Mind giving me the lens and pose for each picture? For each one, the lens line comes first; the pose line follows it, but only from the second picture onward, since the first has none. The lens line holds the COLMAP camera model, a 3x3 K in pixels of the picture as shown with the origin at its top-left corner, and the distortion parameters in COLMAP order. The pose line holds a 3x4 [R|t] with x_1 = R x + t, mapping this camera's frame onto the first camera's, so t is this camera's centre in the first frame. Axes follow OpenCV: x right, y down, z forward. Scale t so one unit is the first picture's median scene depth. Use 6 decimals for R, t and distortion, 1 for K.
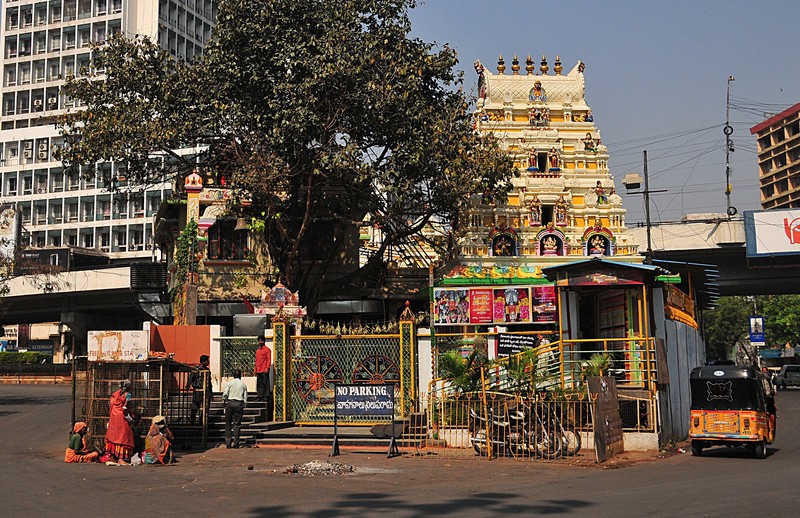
lens RADIAL K [[936.2, 0, 399.6], [0, 936.2, 257.5], [0, 0, 1]] dist [0.003642, 0.000000]
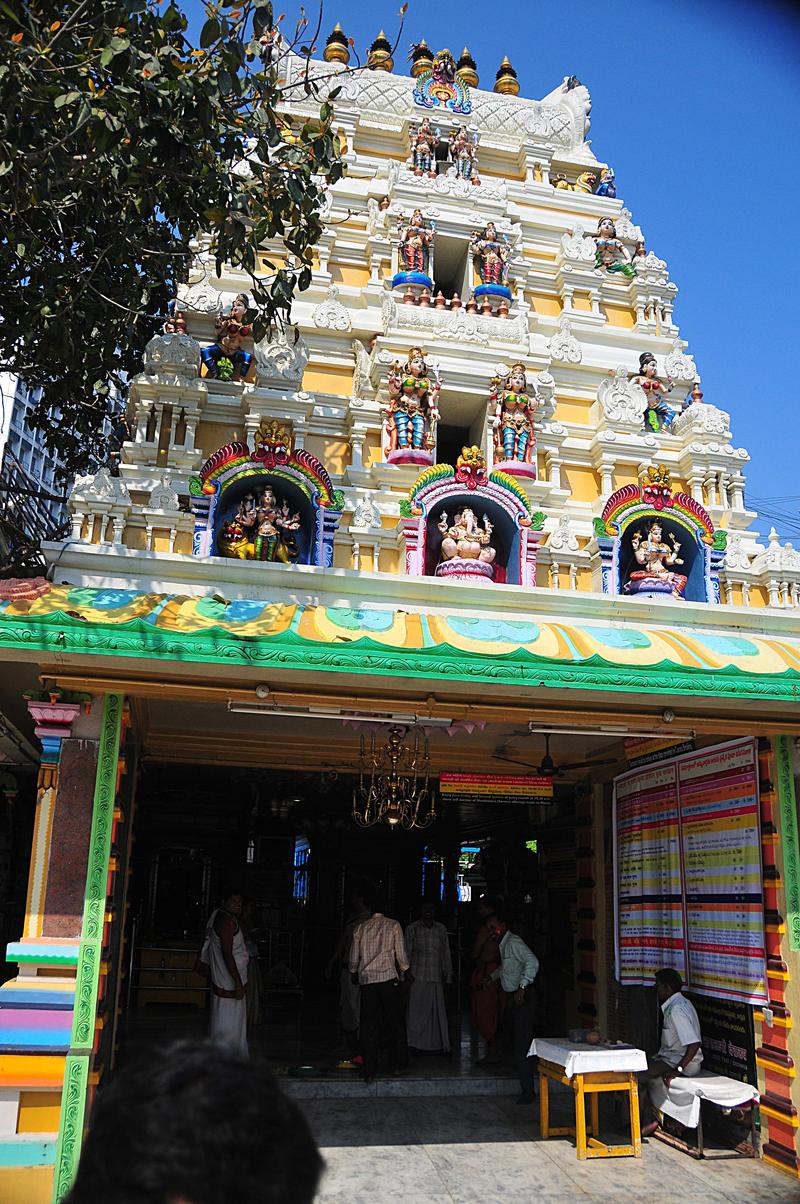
lens RADIAL K [[1009.5, 0, 403.0], [0, 1009.5, 603.2], [0, 0, 1]] dist [-0.049650, -0.000126]
pose [[0.992420, 0.068391, 0.102108, 0.118963], [-0.050680, 0.984663, -0.166944, 0.045444], [-0.111959, 0.160504, 0.980665, 0.749402]]
